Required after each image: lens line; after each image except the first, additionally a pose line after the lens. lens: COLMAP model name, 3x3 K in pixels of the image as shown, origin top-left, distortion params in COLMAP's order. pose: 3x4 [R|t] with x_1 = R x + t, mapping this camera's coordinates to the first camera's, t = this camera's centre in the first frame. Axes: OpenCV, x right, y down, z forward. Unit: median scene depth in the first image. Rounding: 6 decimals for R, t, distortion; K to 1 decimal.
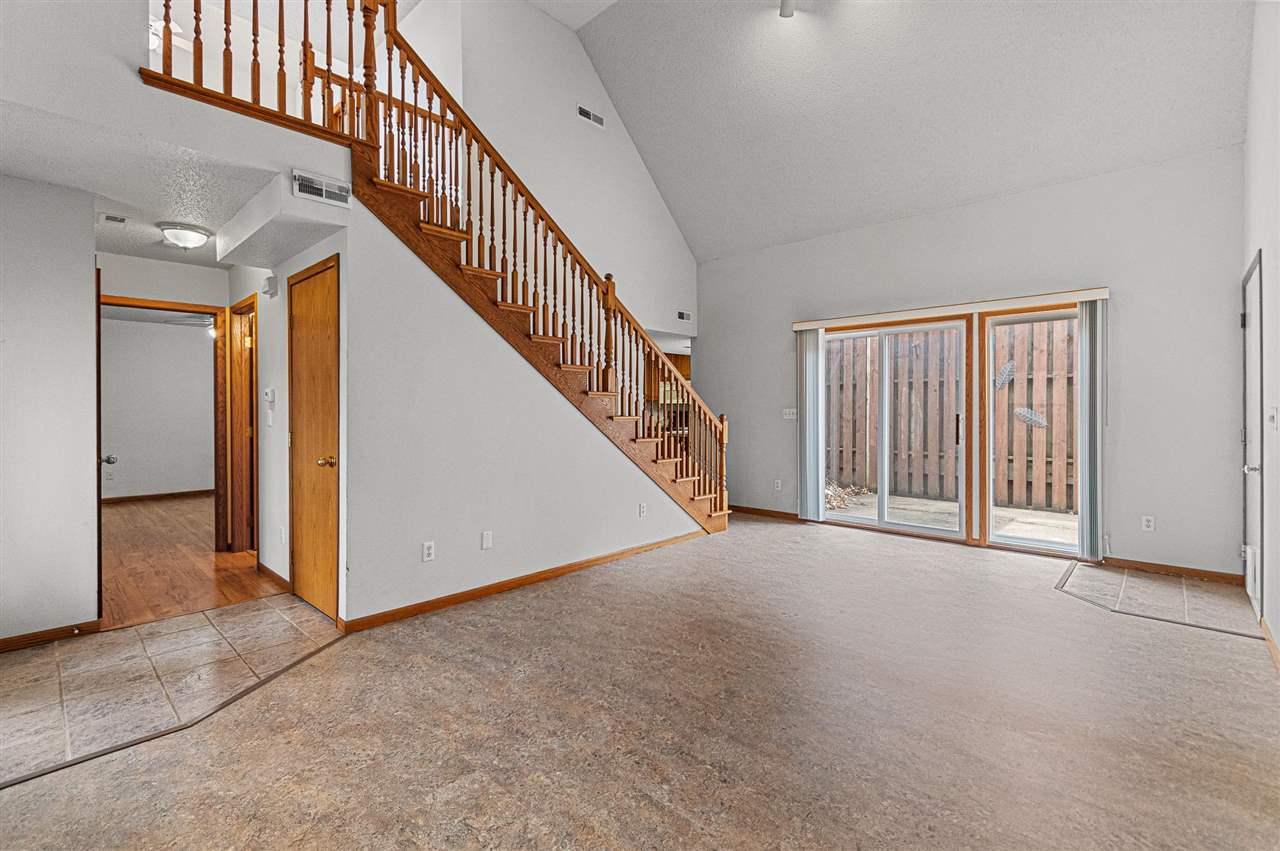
lens RADIAL K [[566.8, 0, 637.1], [0, 566.8, 412.6], [0, 0, 1]] dist [0.012878, 0.000287]
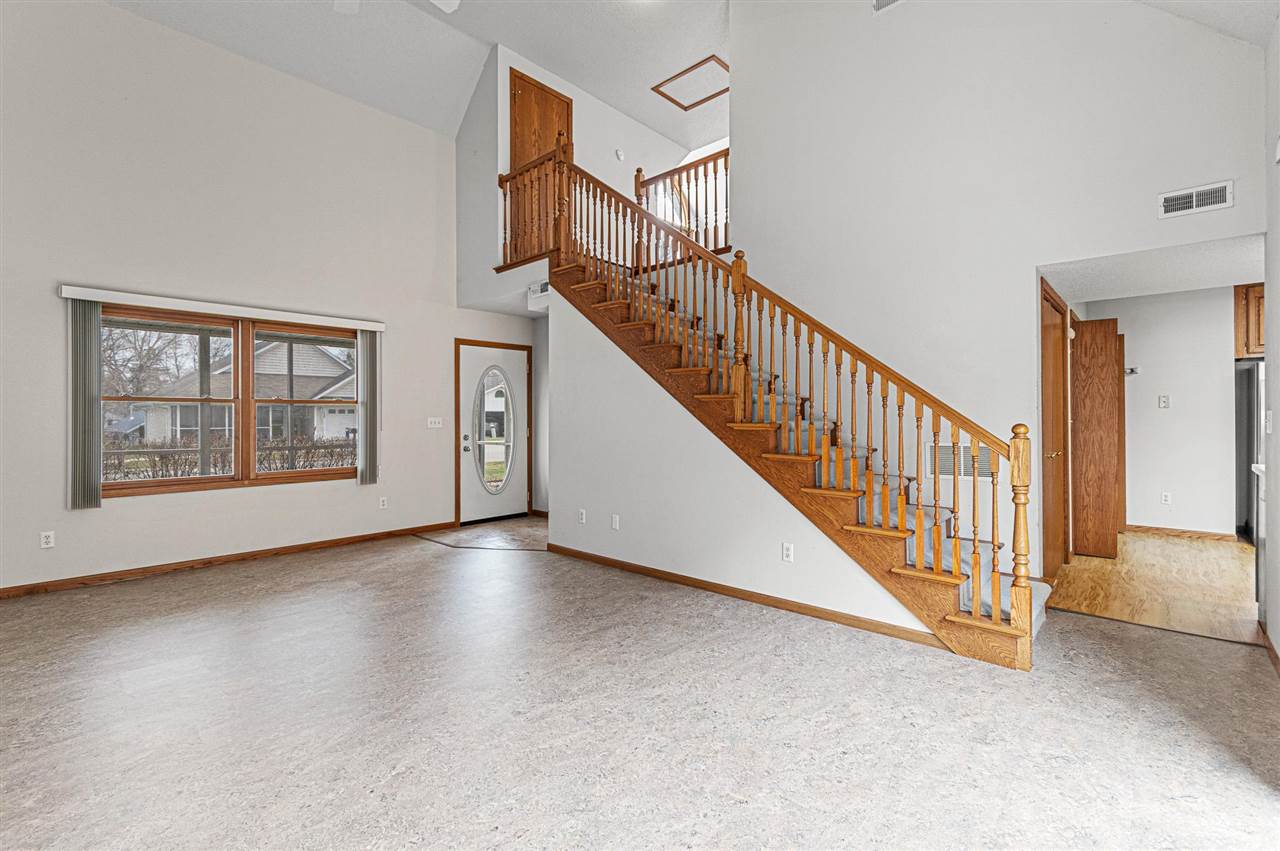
lens RADIAL K [[566.8, 0, 637.1], [0, 566.8, 412.6], [0, 0, 1]] dist [0.012878, 0.000287]
pose [[-0.000832, -0.004983, -0.999987, 0.949993], [-0.000849, 0.999987, -0.004982, -0.003614], [0.999999, 0.000845, -0.000836, 1.043831]]
